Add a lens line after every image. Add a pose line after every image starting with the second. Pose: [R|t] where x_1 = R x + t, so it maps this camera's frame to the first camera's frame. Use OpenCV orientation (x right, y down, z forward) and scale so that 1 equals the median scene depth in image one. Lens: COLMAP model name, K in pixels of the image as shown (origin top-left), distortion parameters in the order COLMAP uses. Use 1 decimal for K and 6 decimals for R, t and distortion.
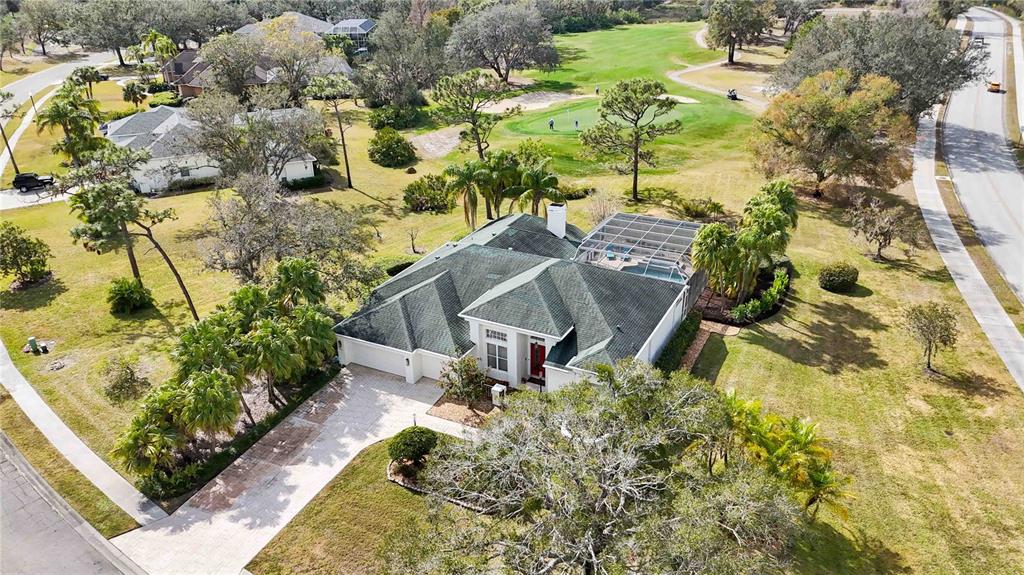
lens RADIAL K [[743.6, 0, 517.4], [0, 743.6, 286.8], [0, 0, 1]] dist [0.048821, -0.003710]
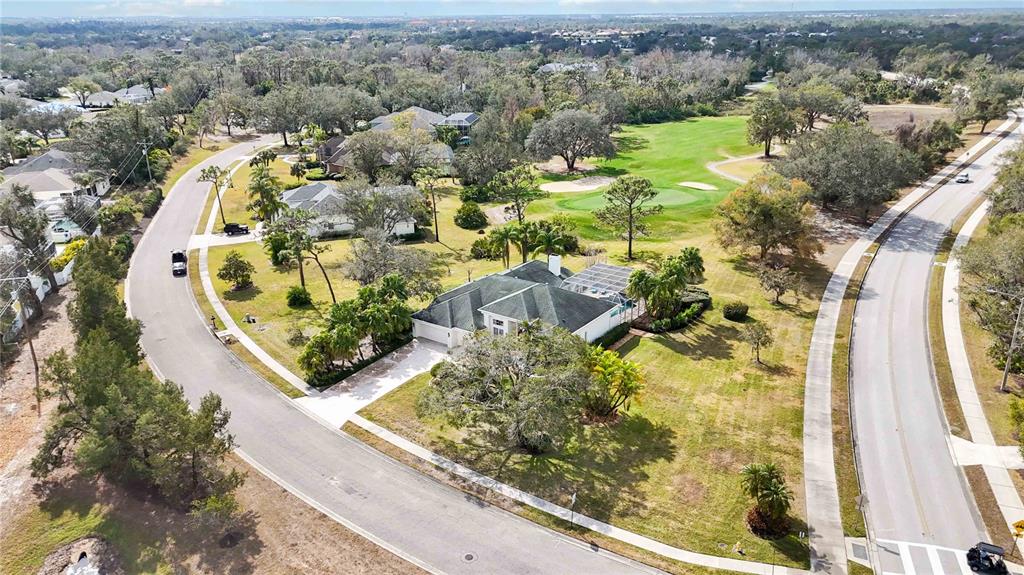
lens RADIAL K [[735.5, 0, 526.8], [0, 735.5, 284.5], [0, 0, 1]] dist [0.094944, -0.000333]
pose [[0.990215, 0.052471, -0.129312, 0.166721], [-0.064232, 0.994001, -0.088526, 0.080125], [0.123891, 0.095966, 0.987644, -0.470295]]
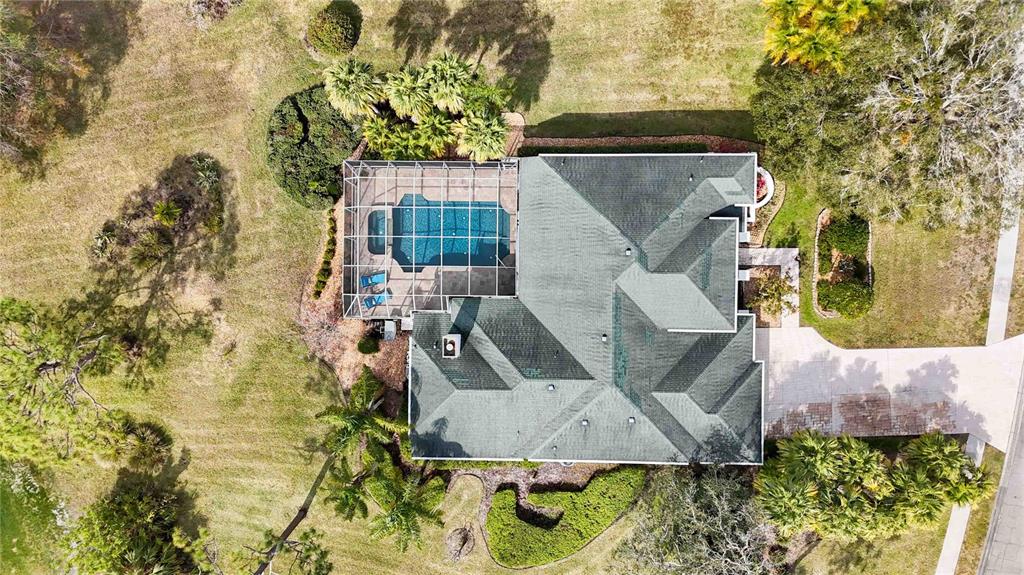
lens RADIAL K [[723.2, 0, 508.6], [0, 723.2, 288.4], [0, 0, 1]] dist [0.046320, -0.003342]
pose [[-0.437574, -0.898876, 0.023456, 0.053894], [0.417607, -0.180052, 0.890610, -0.601554], [-0.796325, 0.399503, 0.454163, 0.488652]]
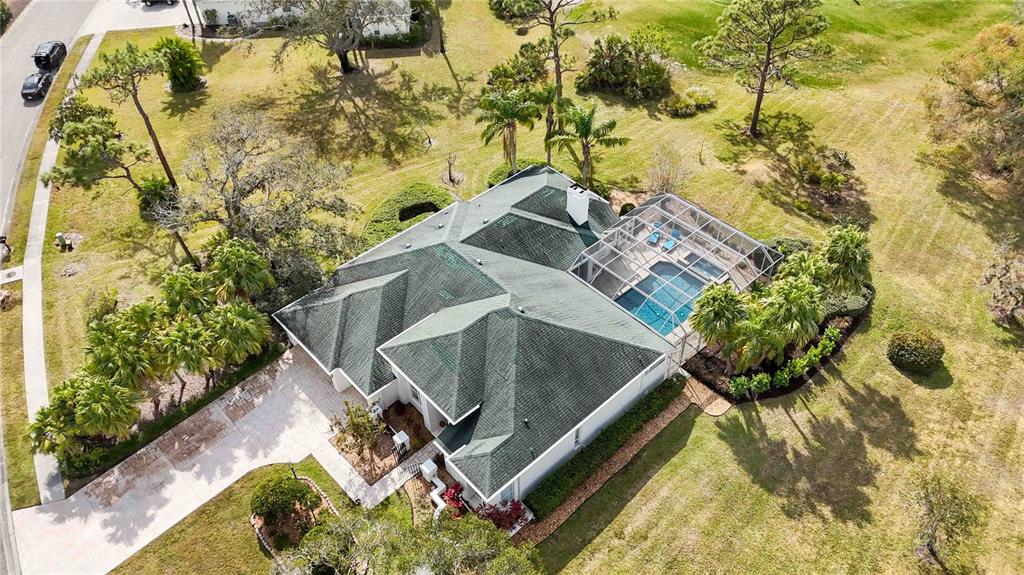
lens RADIAL K [[743.6, 0, 517.4], [0, 743.6, 286.8], [0, 0, 1]] dist [0.048821, -0.003710]
pose [[0.935210, 0.245901, -0.254785, 0.190472], [-0.144235, 0.921687, 0.360123, -0.248791], [0.323386, -0.300042, 0.897439, 0.156427]]
